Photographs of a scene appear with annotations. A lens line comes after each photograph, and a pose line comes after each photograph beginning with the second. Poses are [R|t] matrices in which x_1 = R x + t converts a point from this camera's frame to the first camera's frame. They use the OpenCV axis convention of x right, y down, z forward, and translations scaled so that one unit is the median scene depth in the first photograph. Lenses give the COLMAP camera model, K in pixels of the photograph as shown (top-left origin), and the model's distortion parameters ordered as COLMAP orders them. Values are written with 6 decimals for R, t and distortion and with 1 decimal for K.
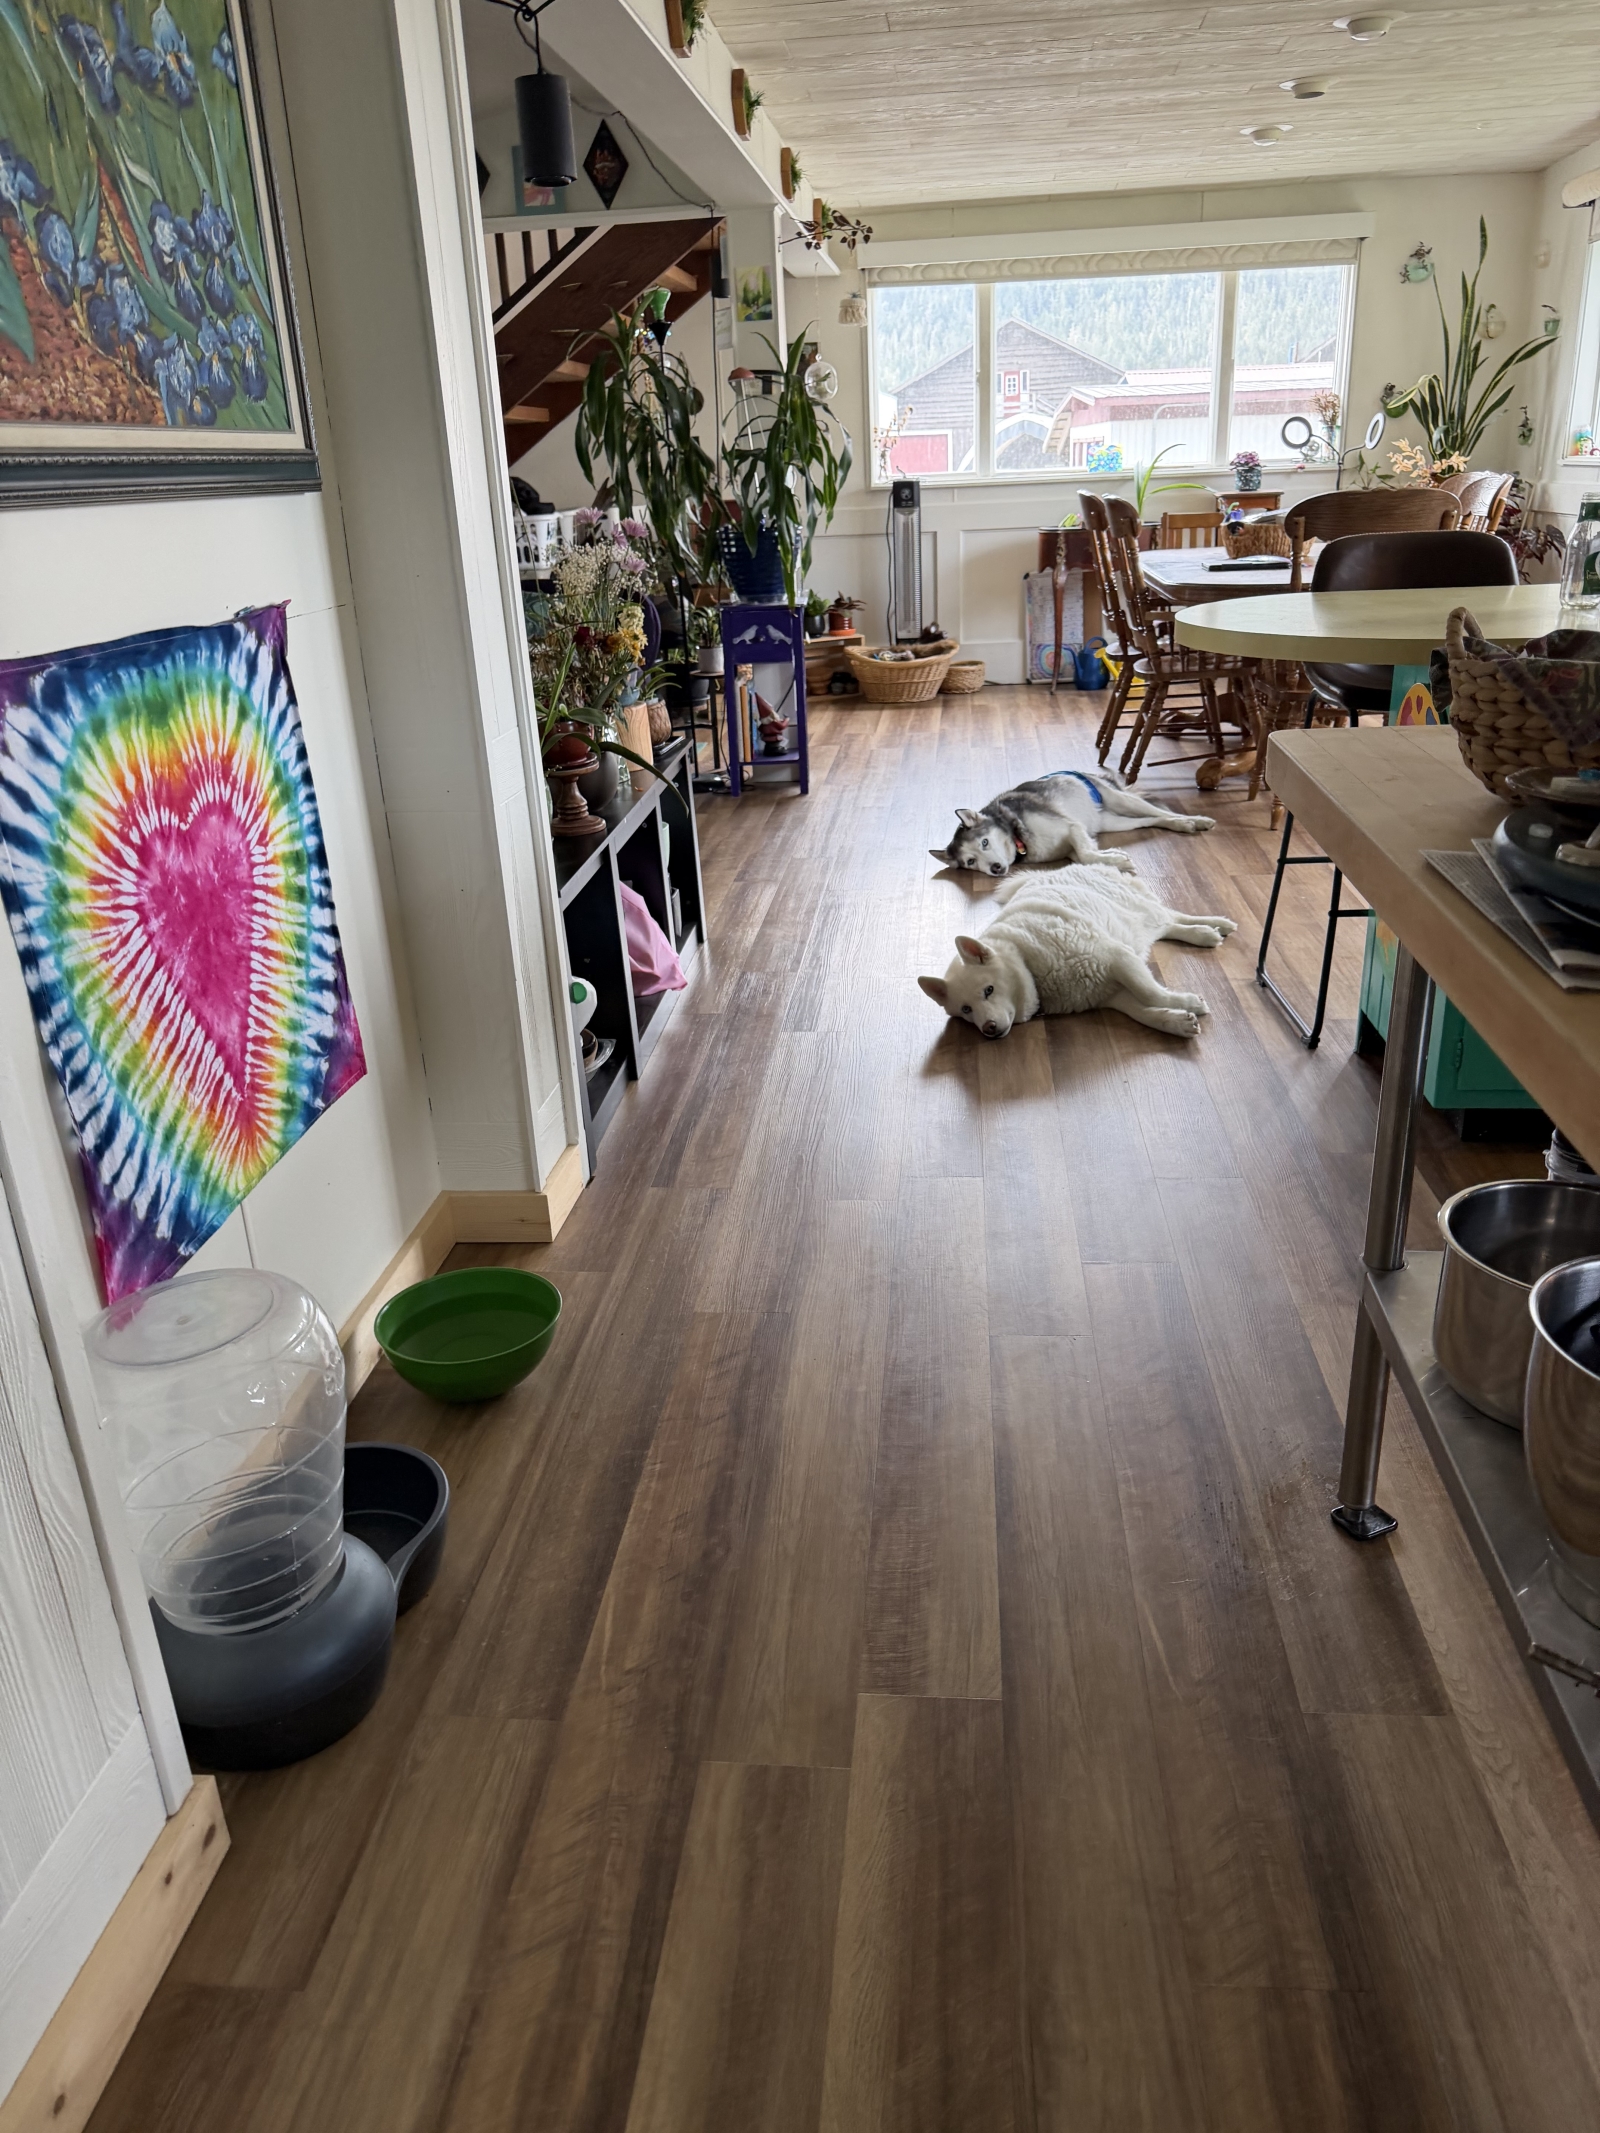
lens RADIAL K [[1511.9, 0, 787.0], [0, 1511.9, 1055.9], [0, 0, 1]] dist [-0.024714, 0.007261]
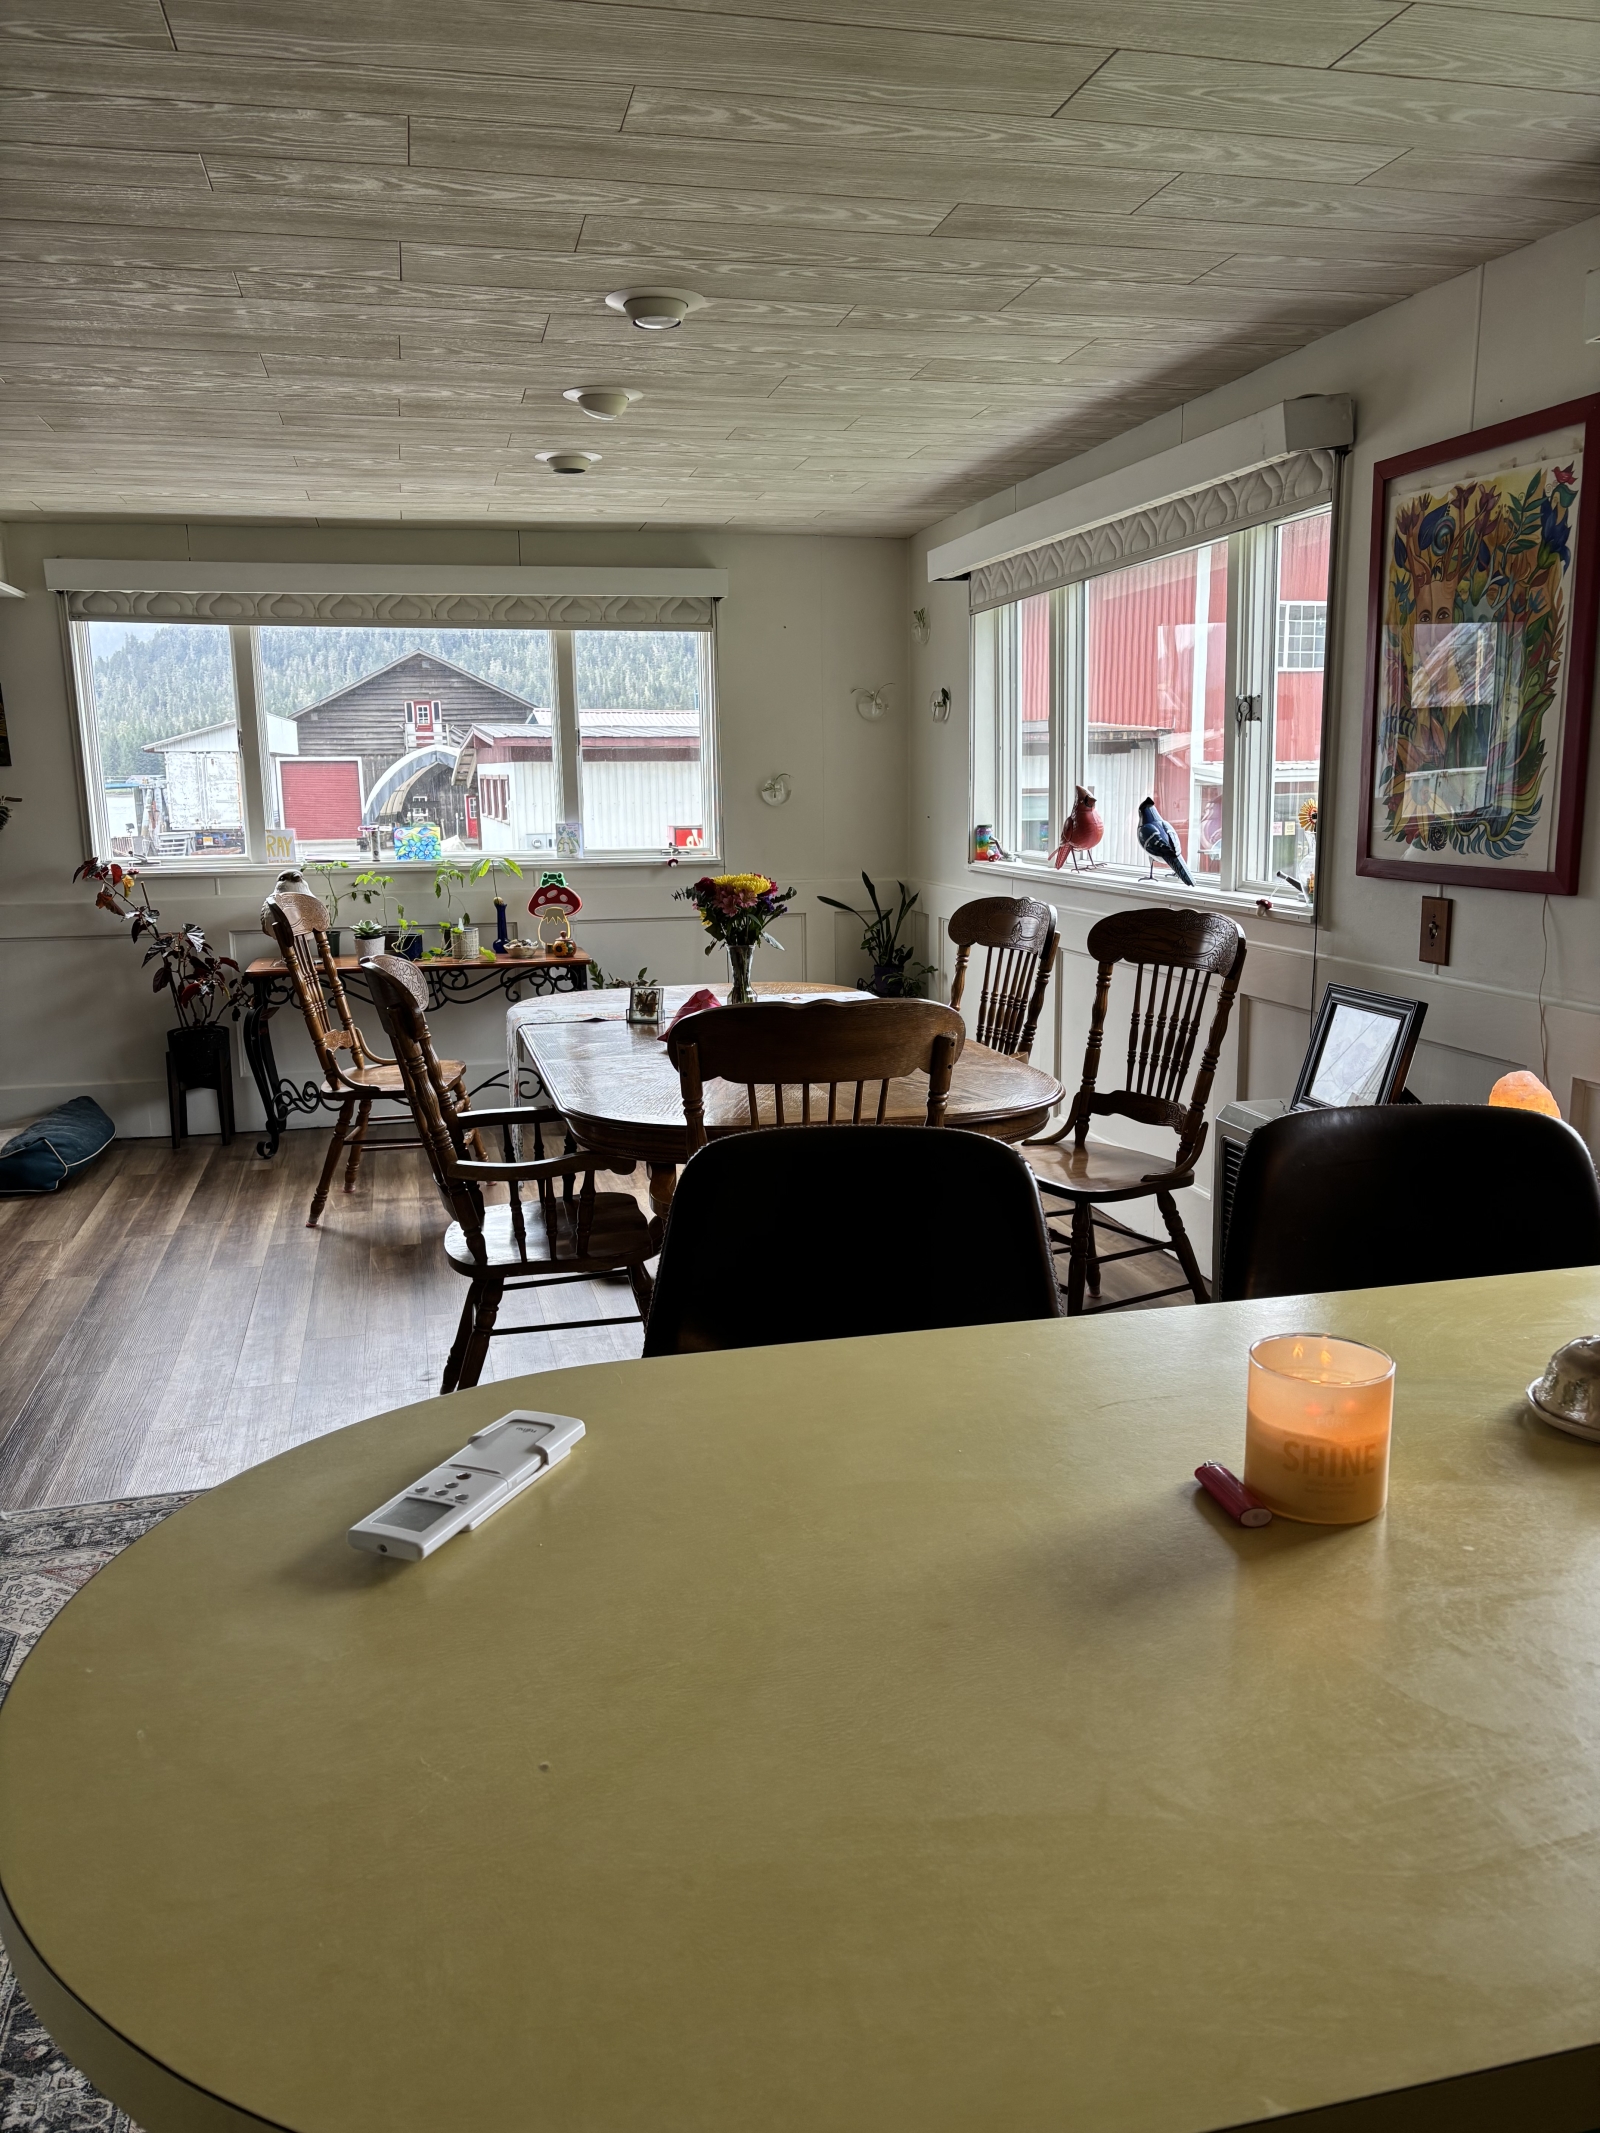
lens RADIAL K [[1598.1, 0, 800.3], [0, 1598.1, 1081.2], [0, 0, 1]] dist [0.030160, -0.006678]
pose [[0.937072, -0.038012, 0.347060, 0.112552], [0.104536, 0.978998, -0.175026, -0.128847], [-0.333118, 0.200293, 0.921366, 0.228158]]
